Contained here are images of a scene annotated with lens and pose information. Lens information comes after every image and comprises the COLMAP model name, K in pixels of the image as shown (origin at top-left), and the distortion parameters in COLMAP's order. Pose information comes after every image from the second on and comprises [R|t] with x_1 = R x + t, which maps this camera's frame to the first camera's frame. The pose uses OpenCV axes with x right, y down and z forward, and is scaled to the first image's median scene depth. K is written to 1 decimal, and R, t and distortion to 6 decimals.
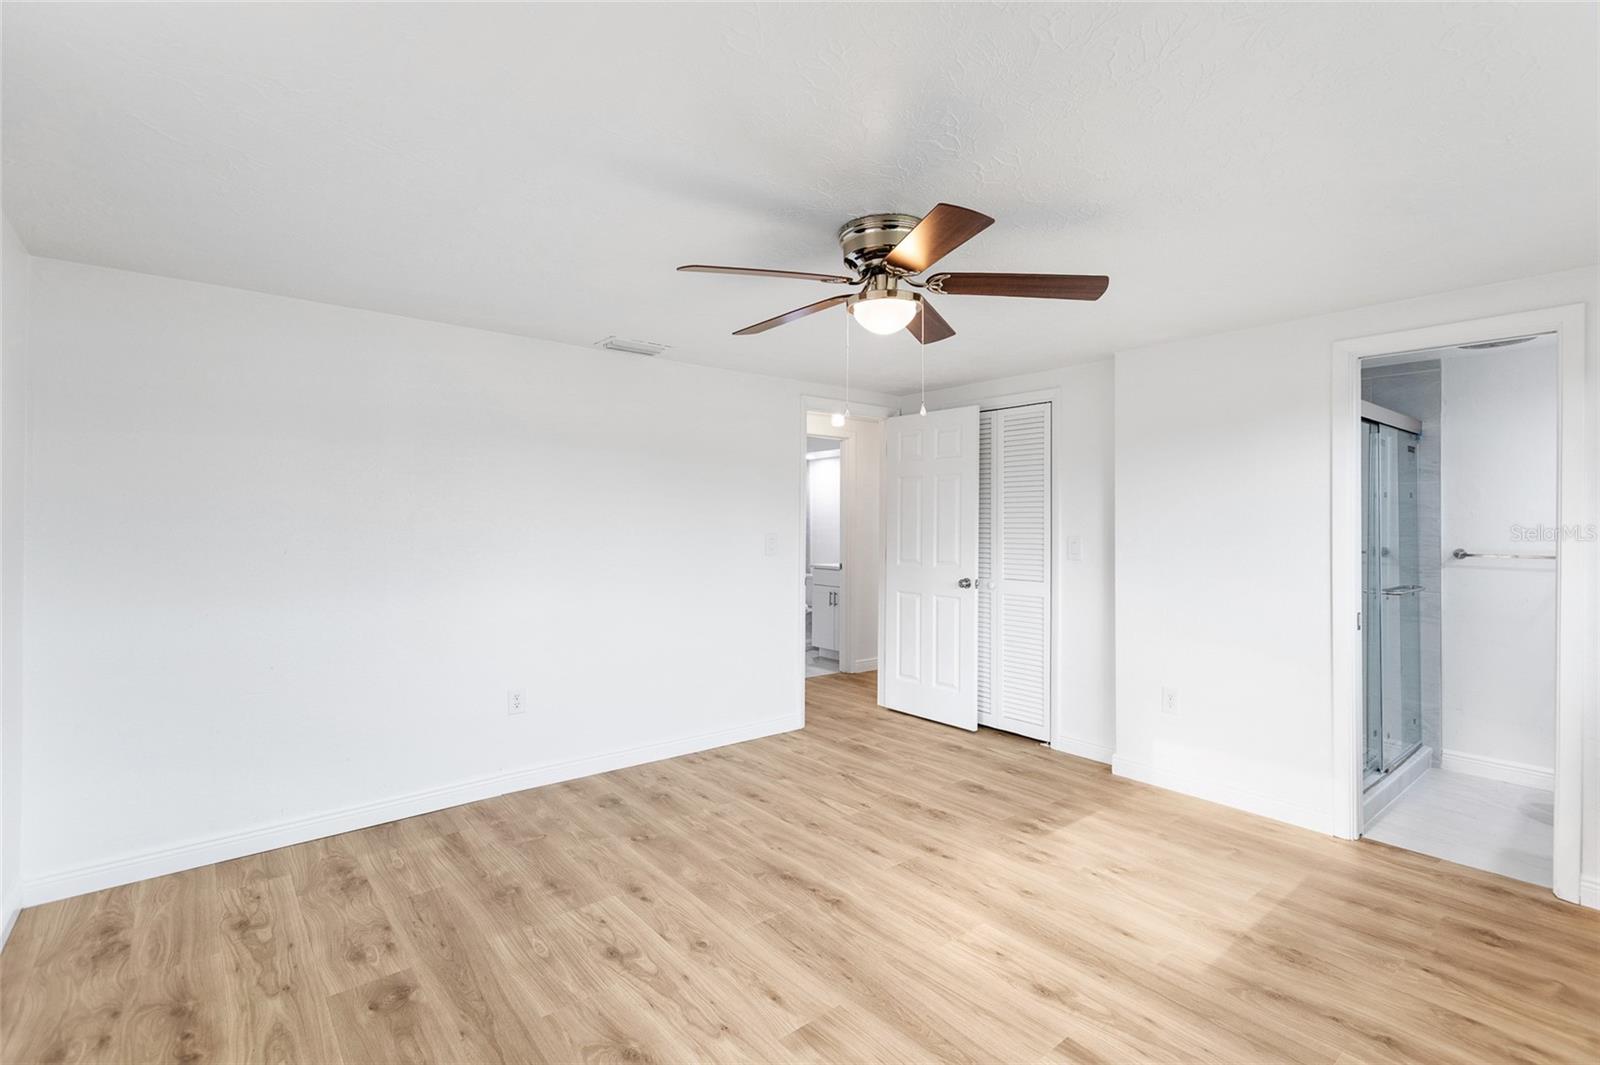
lens RADIAL K [[722.7, 0, 813.0], [0, 722.7, 527.2], [0, 0, 1]] dist [0.005237, -0.001629]
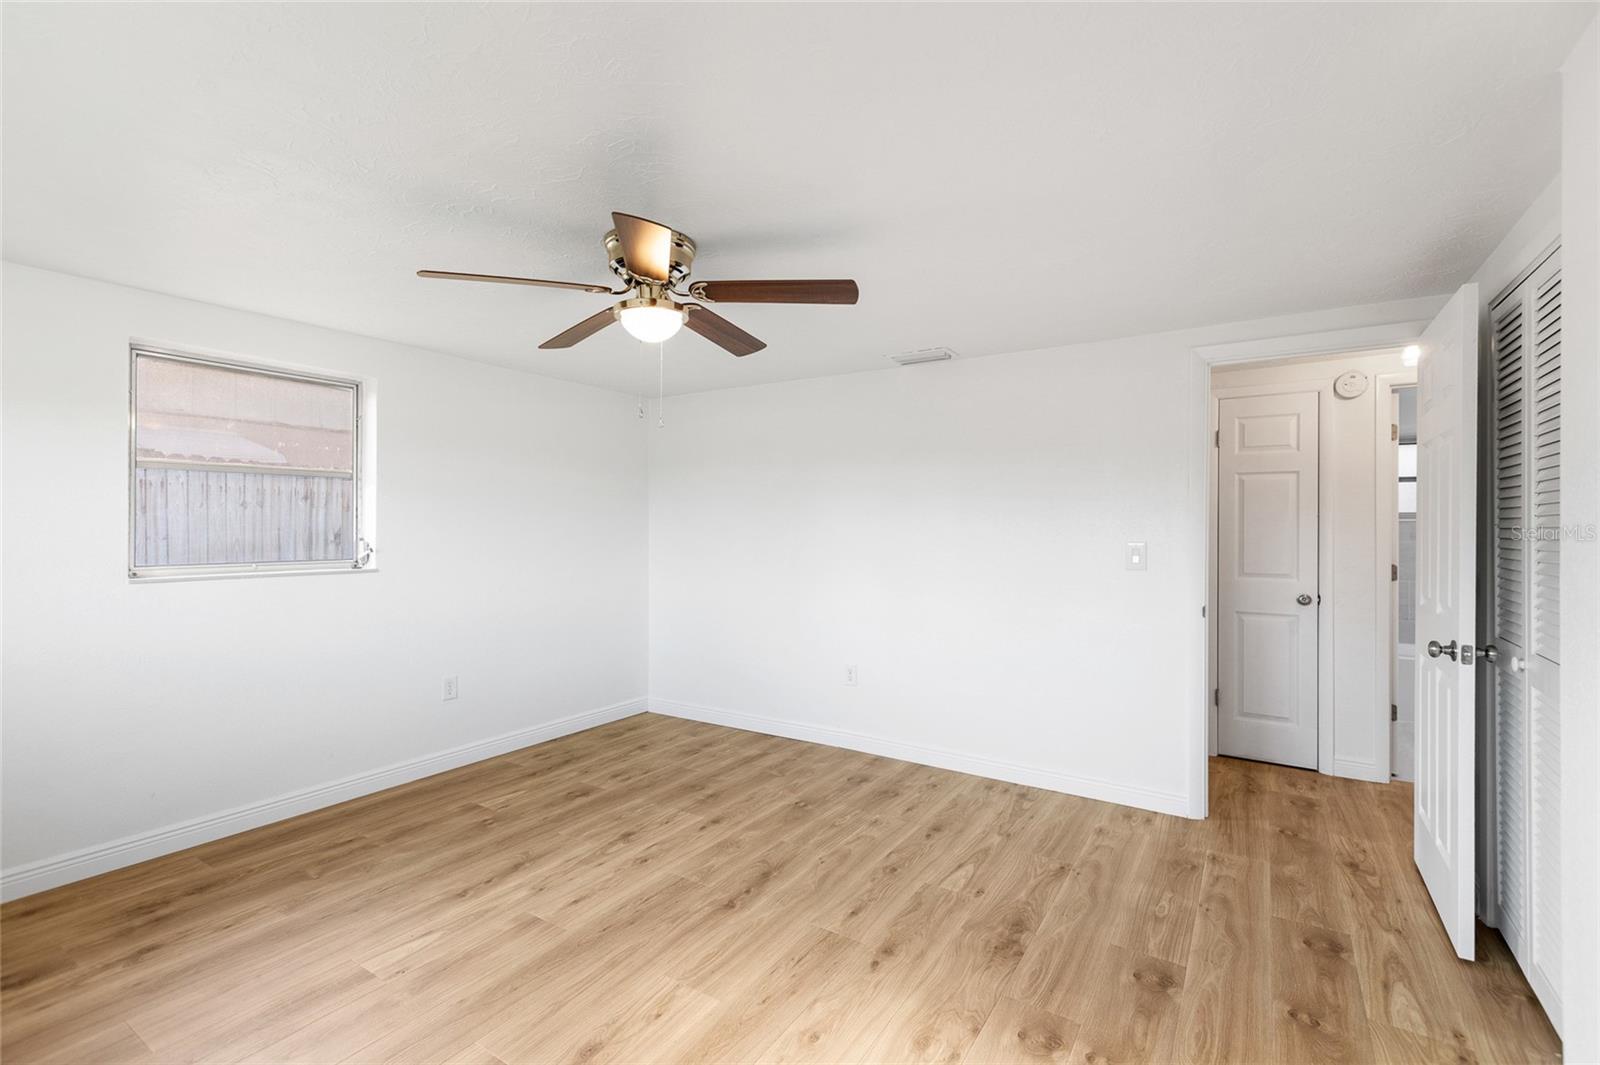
lens RADIAL K [[722.7, 0, 809.1], [0, 722.7, 546.8], [0, 0, 1]] dist [0.005237, -0.001629]
pose [[0.298782, 0.025169, -0.953989, 0.837594], [-0.007391, 0.999683, 0.024060, -0.002054], [0.954293, -0.000138, 0.298874, 0.671248]]
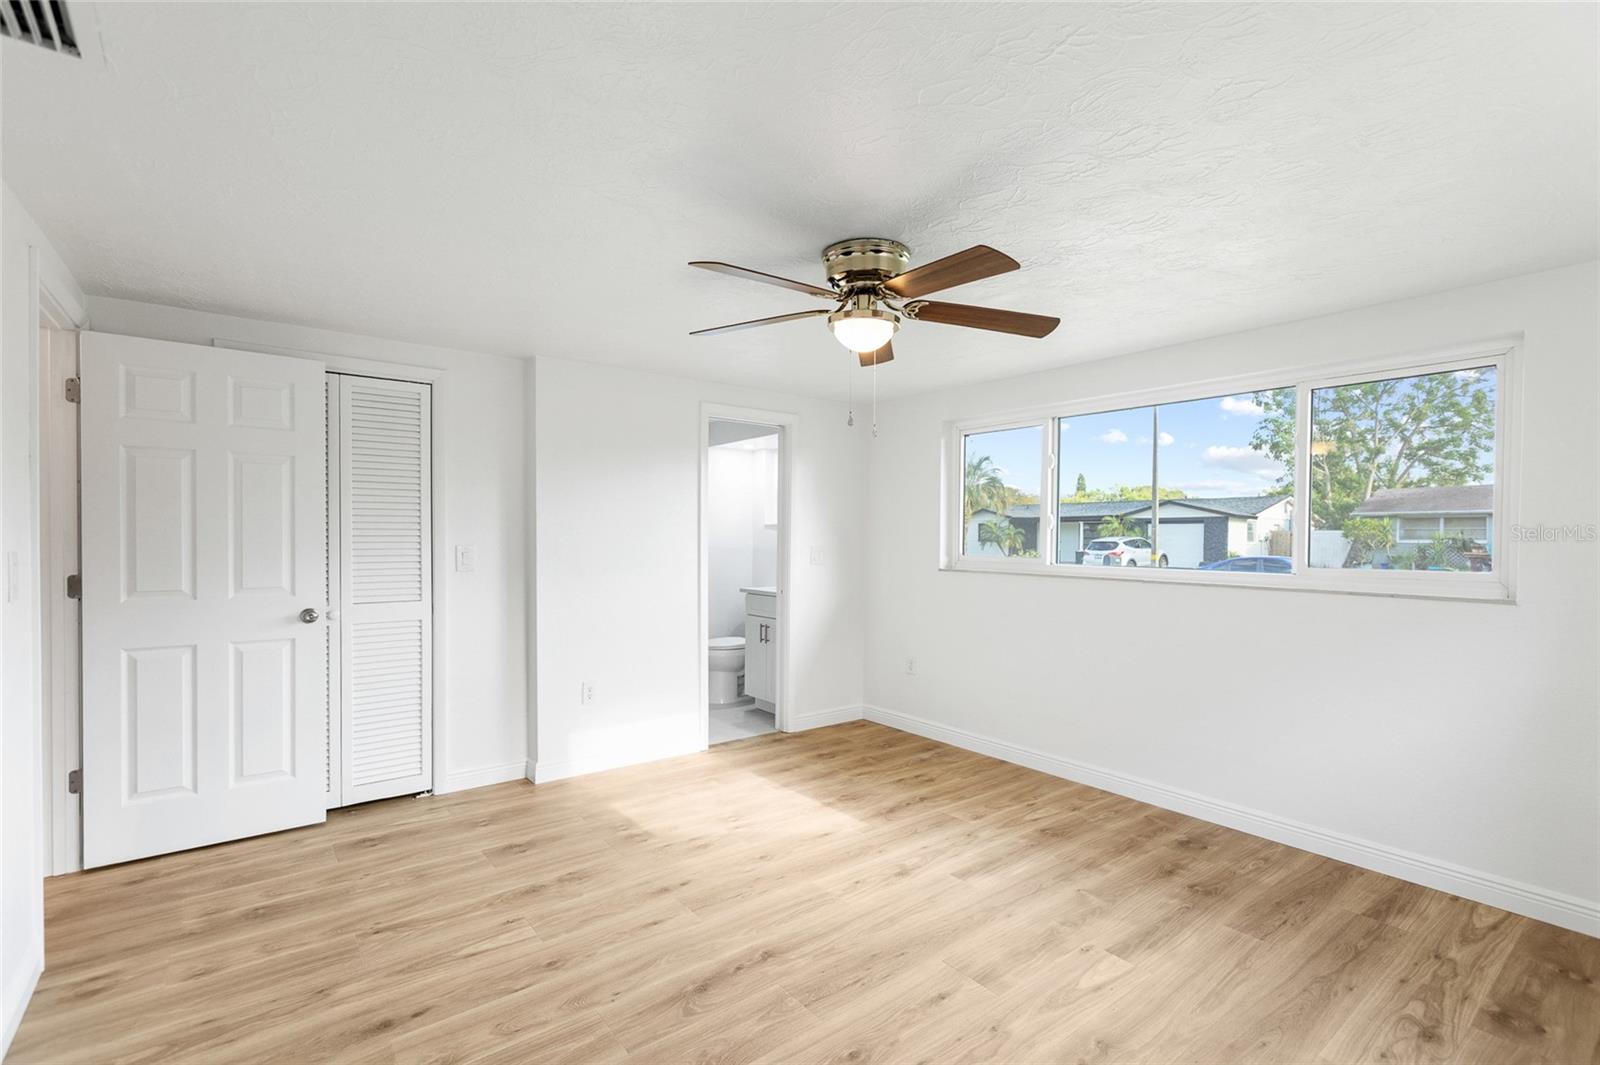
lens RADIAL K [[722.7, 0, 805.8], [0, 722.7, 495.0], [0, 0, 1]] dist [0.005237, -0.001629]
pose [[0.041029, 0.051642, 0.997823, -0.741535], [-0.000781, 0.998665, -0.051653, -0.002720], [-0.999158, 0.001340, 0.041014, 0.763001]]
